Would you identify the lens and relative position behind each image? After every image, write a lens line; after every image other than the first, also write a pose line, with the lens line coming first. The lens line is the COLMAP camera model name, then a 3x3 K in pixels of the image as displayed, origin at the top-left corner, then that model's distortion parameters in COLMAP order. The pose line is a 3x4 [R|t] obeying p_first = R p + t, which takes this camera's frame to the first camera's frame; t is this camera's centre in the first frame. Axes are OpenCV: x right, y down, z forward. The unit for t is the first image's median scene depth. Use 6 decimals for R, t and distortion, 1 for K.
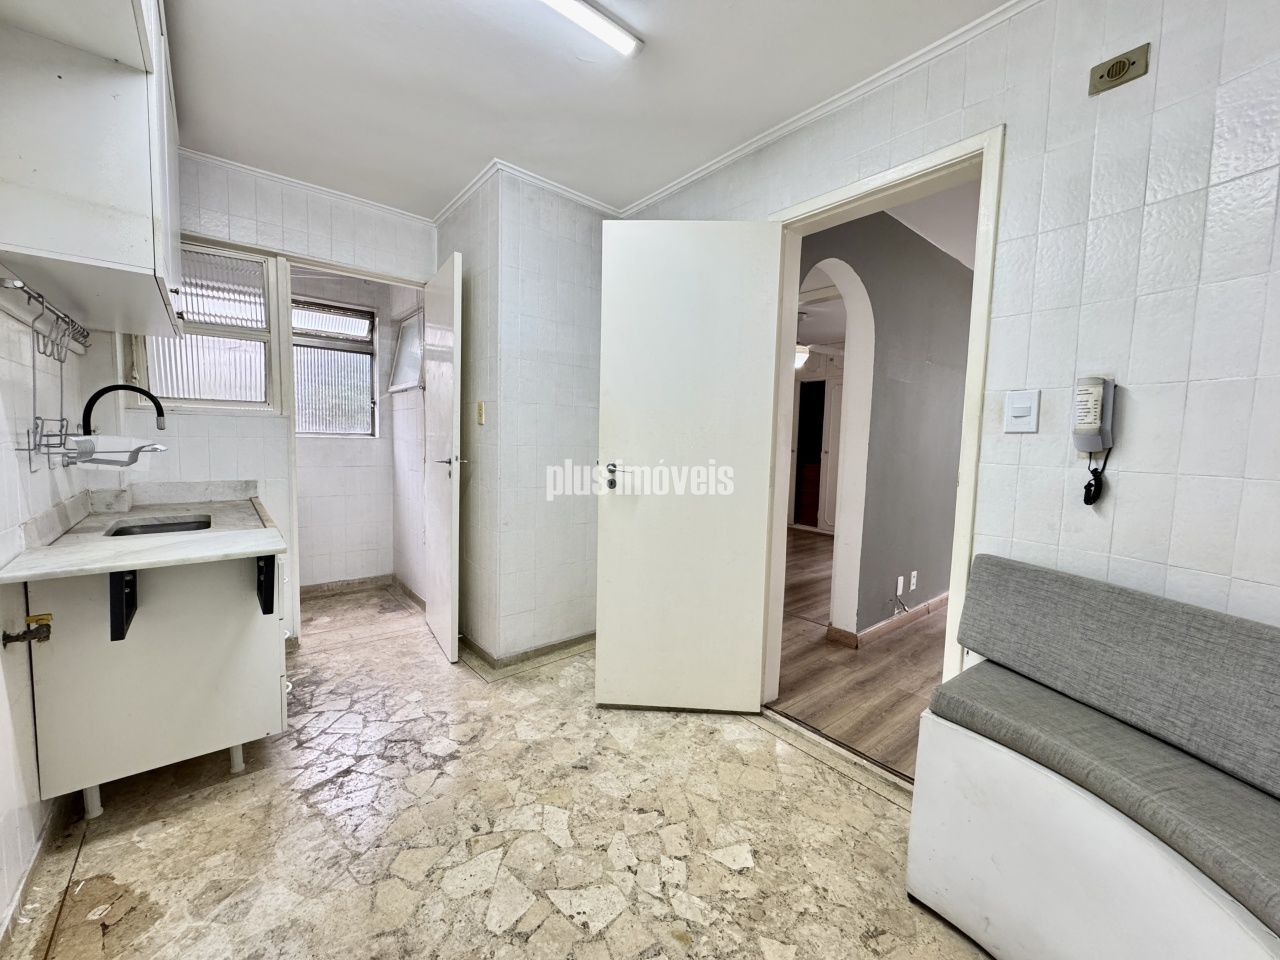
lens RADIAL K [[510.0, 0, 637.5], [0, 510.0, 477.3], [0, 0, 1]] dist [-0.002669, 0.000371]
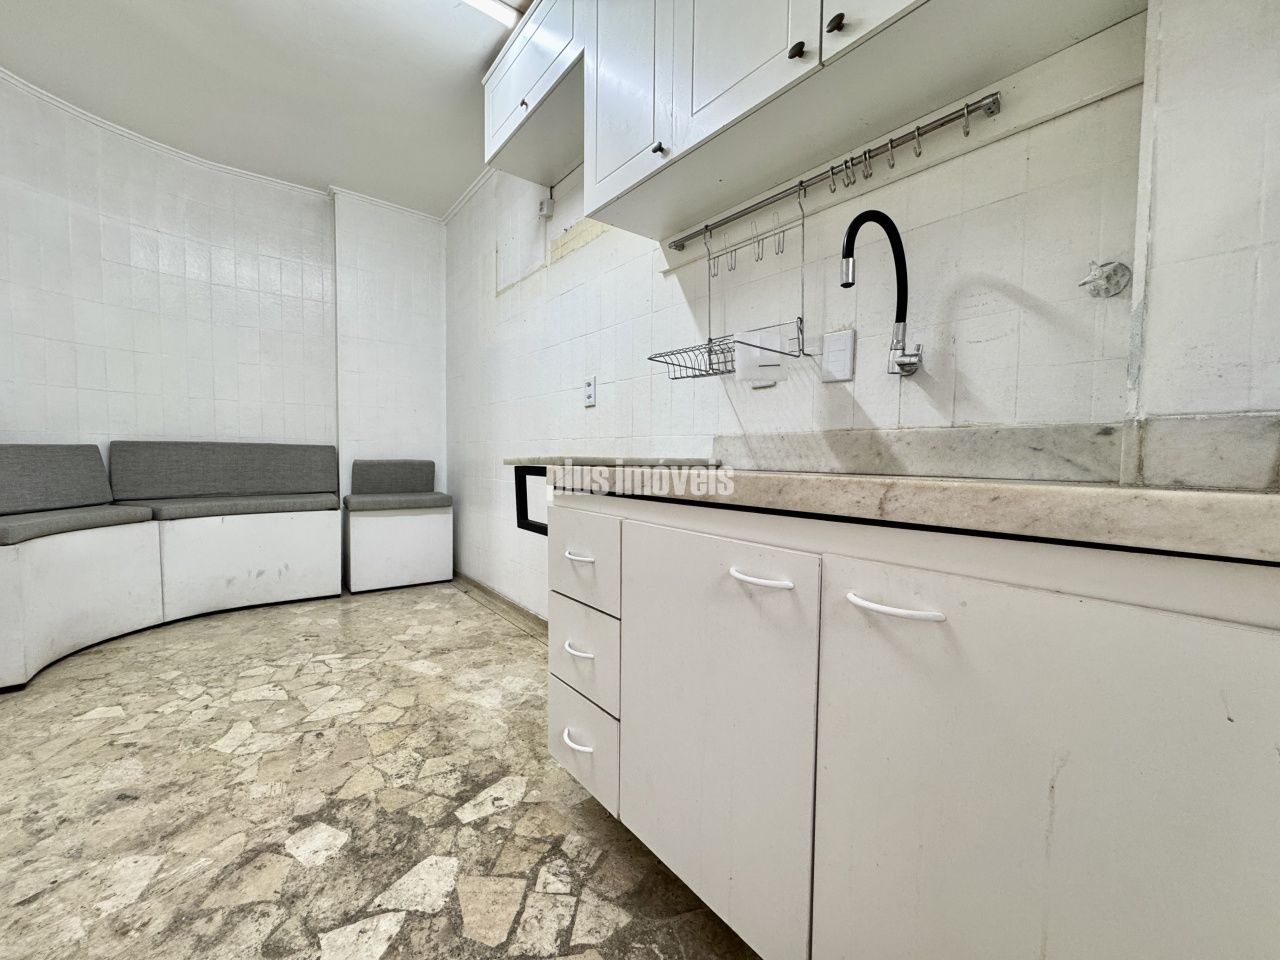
lens RADIAL K [[510.0, 0, 638.3], [0, 510.0, 478.5], [0, 0, 1]] dist [-0.002669, 0.000371]
pose [[-0.998862, -0.040394, 0.025349, -0.837712], [-0.036857, 0.991198, 0.127153, 0.036325], [-0.030262, 0.126074, -0.991559, 1.686778]]
